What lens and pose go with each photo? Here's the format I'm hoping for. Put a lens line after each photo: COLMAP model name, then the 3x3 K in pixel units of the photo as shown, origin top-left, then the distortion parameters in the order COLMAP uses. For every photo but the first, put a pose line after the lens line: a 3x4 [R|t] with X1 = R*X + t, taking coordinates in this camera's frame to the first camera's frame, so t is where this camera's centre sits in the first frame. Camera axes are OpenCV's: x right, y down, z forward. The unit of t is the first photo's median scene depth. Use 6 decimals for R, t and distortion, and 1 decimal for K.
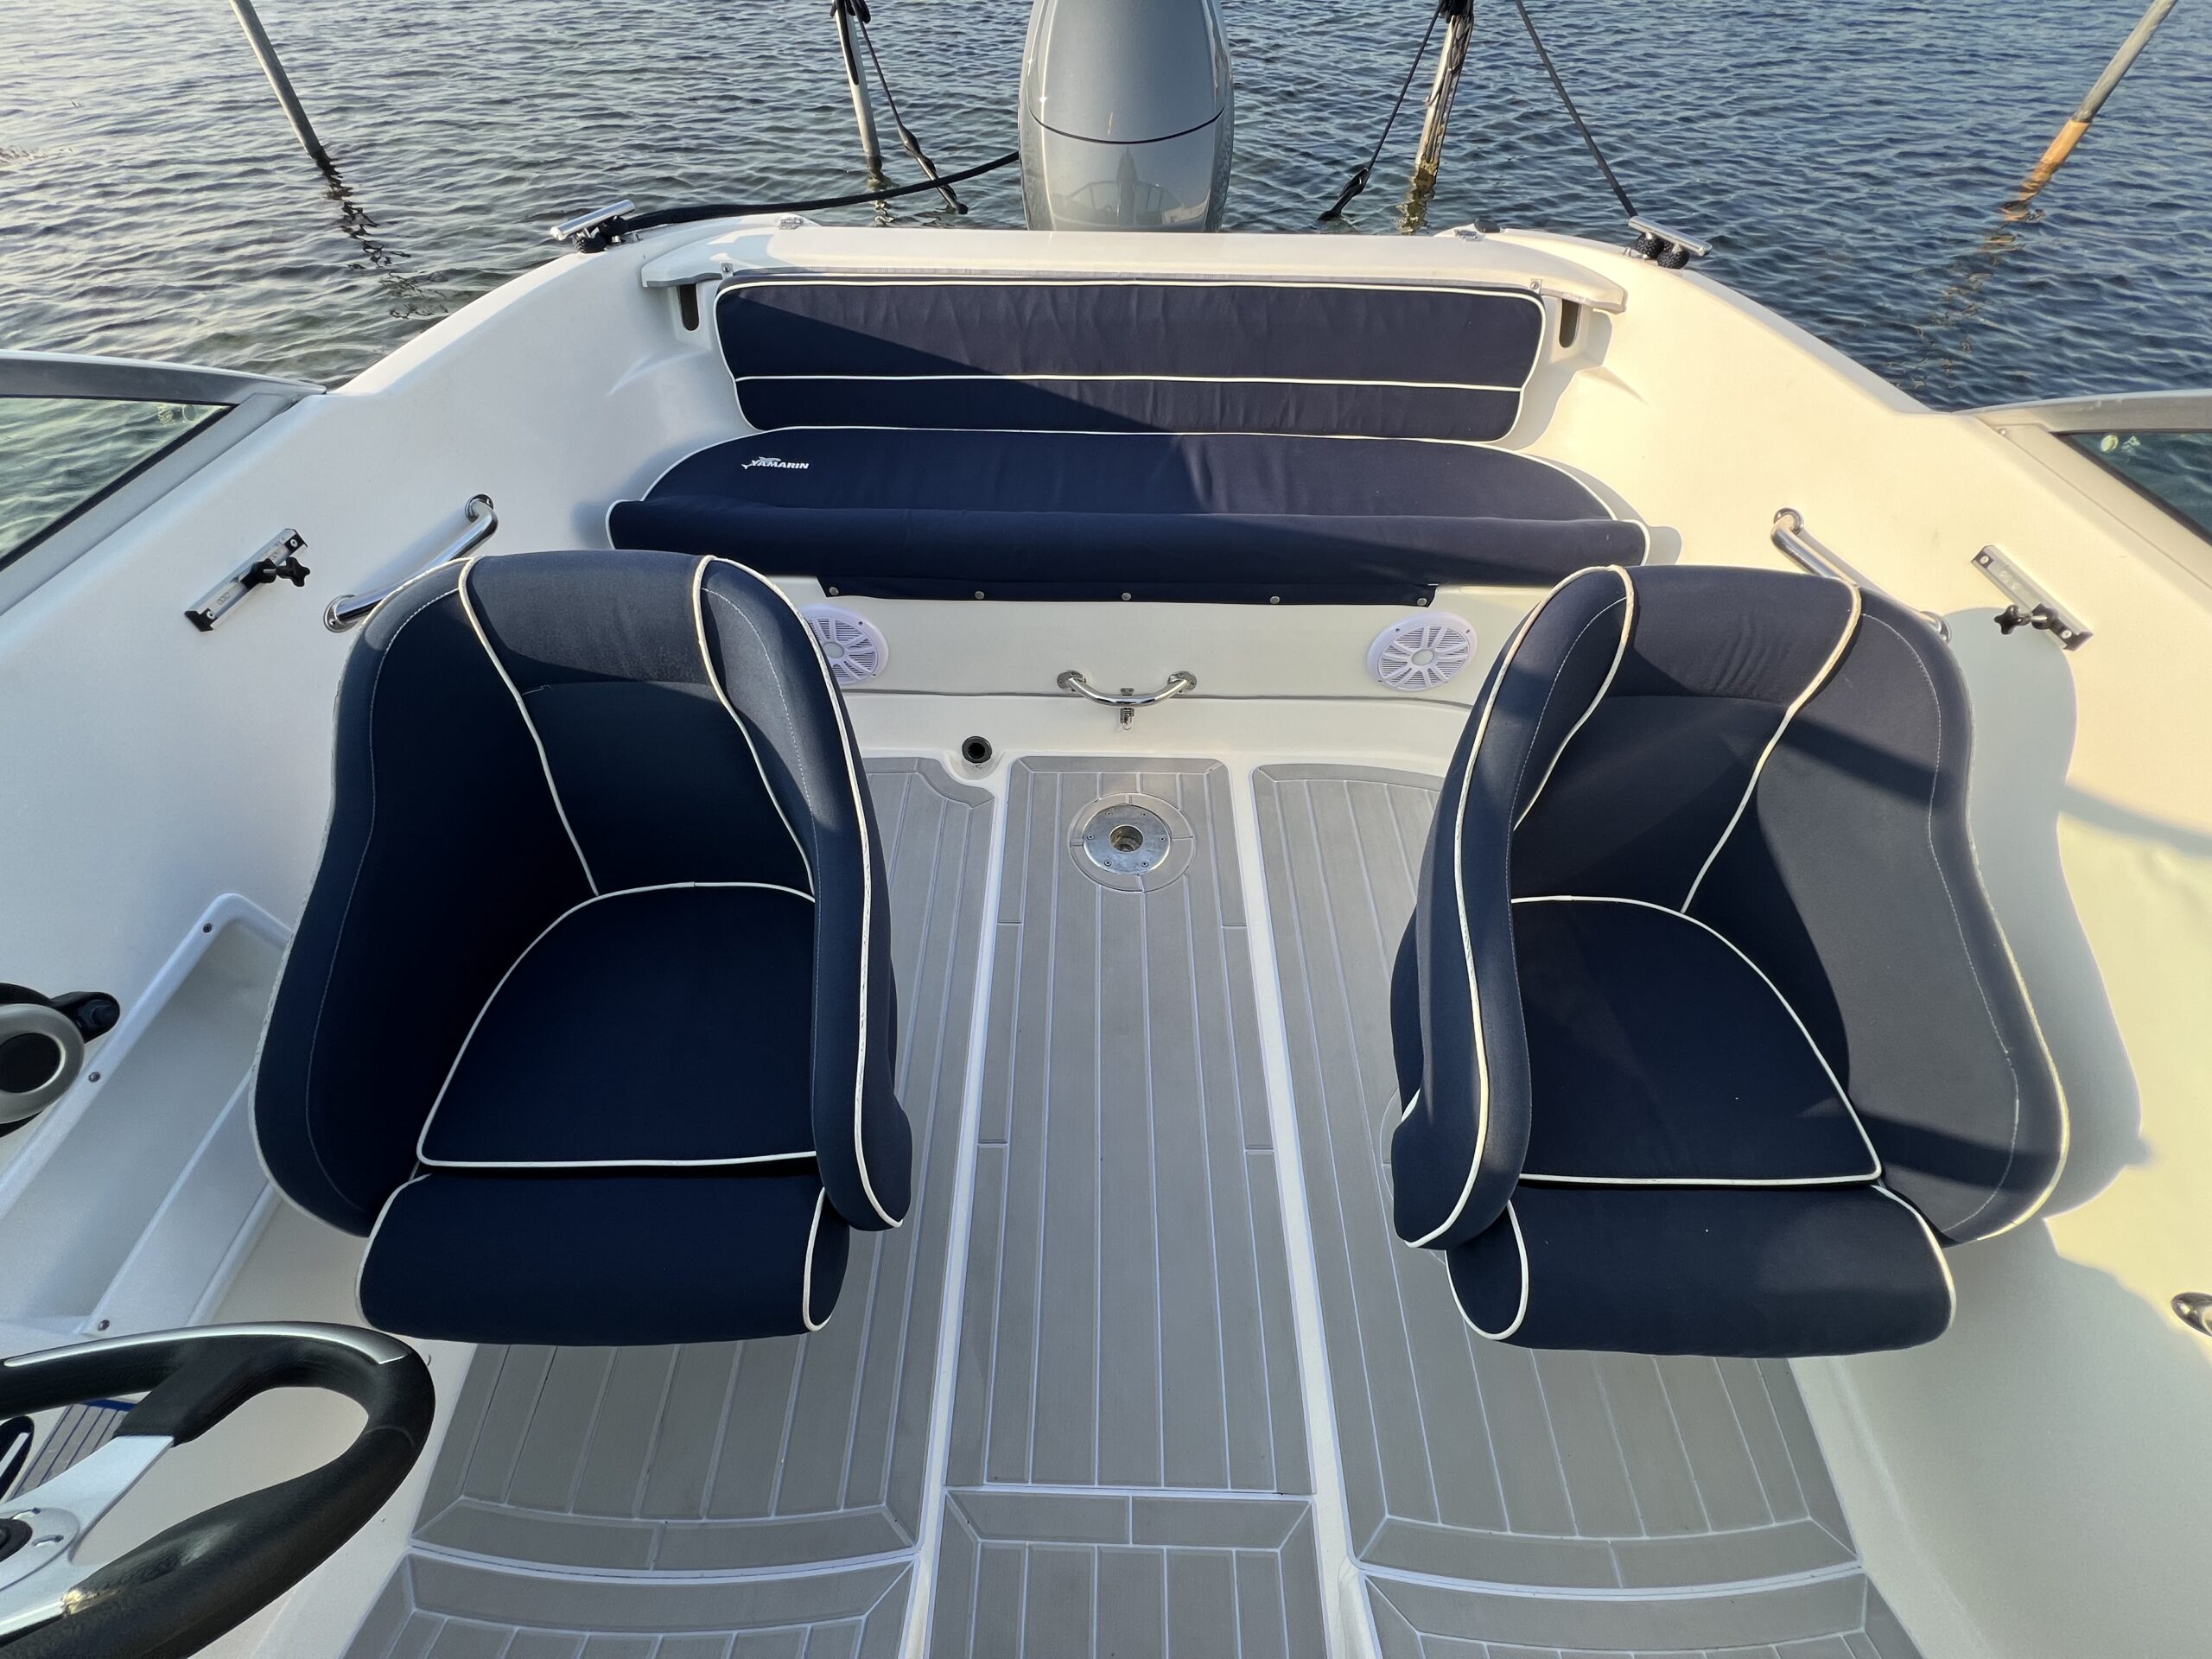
lens RADIAL K [[884.1, 0, 1099.3], [0, 884.1, 830.4], [0, 0, 1]] dist [-0.007793, -0.000252]
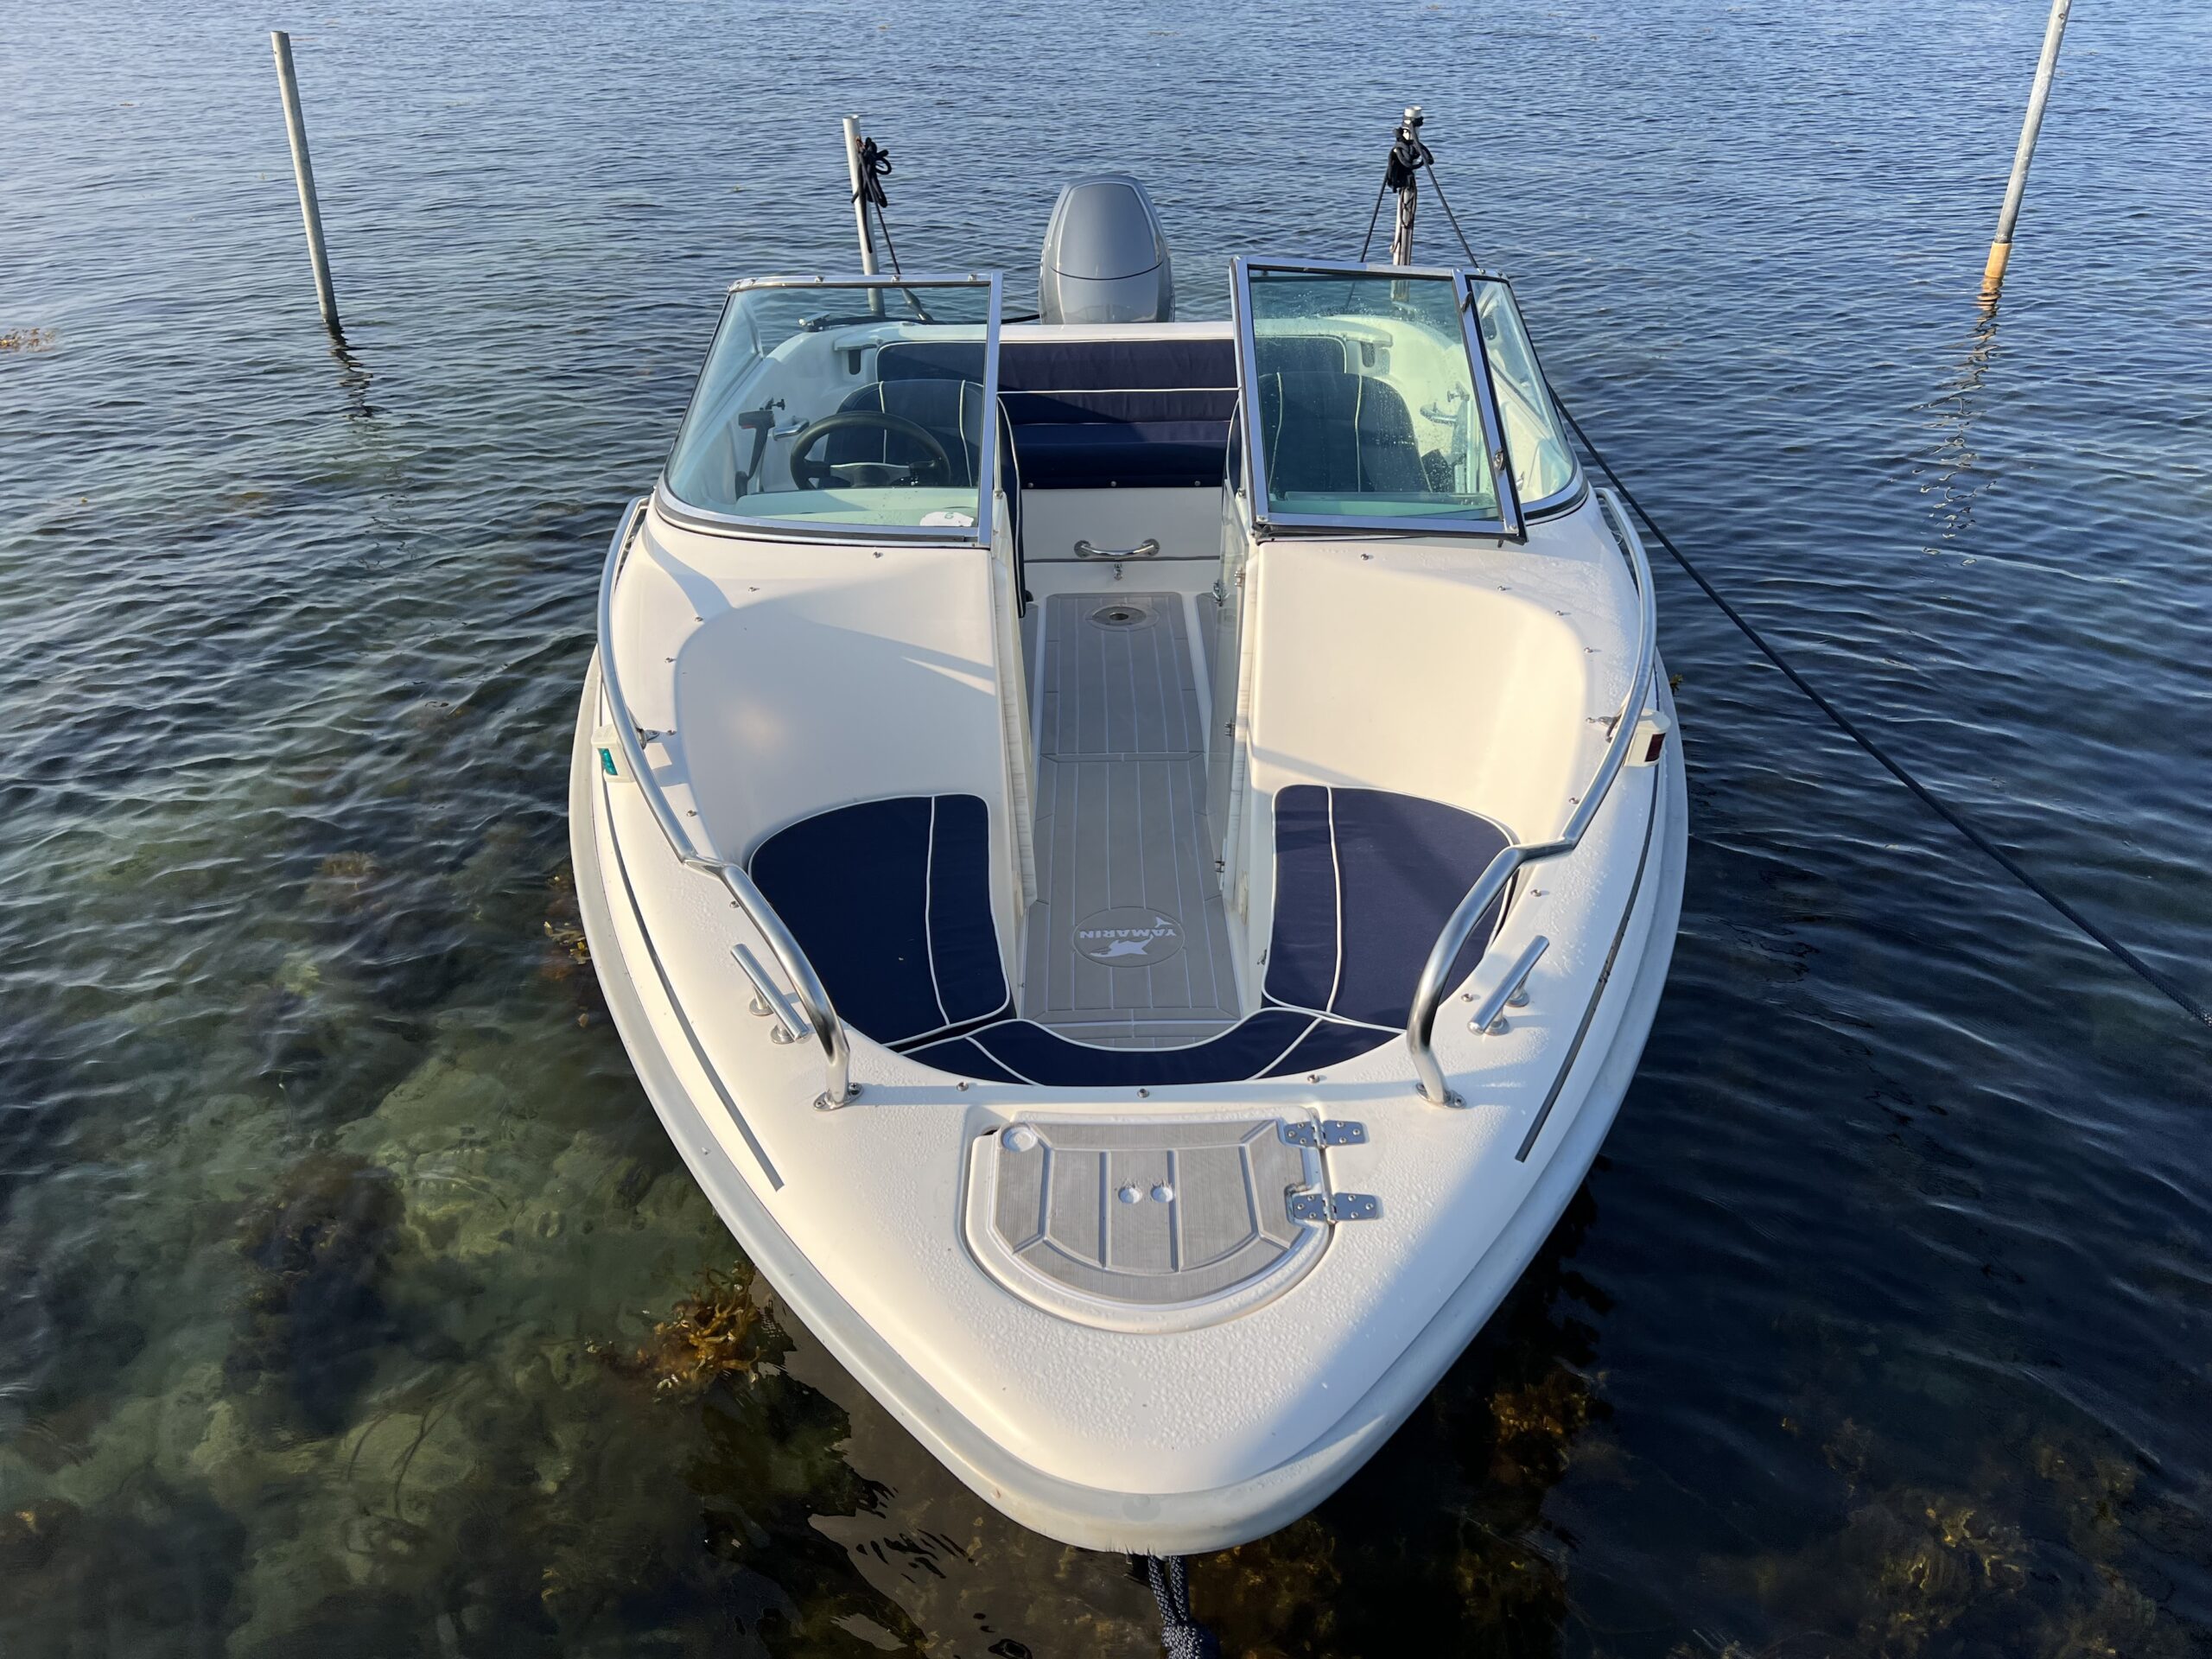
lens RADIAL K [[1677.1, 0, 1107.8], [0, 1677.1, 829.3], [0, 0, 1]] dist [-0.006166, -0.002474]
pose [[0.999524, -0.030587, 0.003908, -0.013888], [0.029960, 0.933316, -0.357804, 1.439708], [0.007297, 0.357751, 0.933789, -1.722262]]
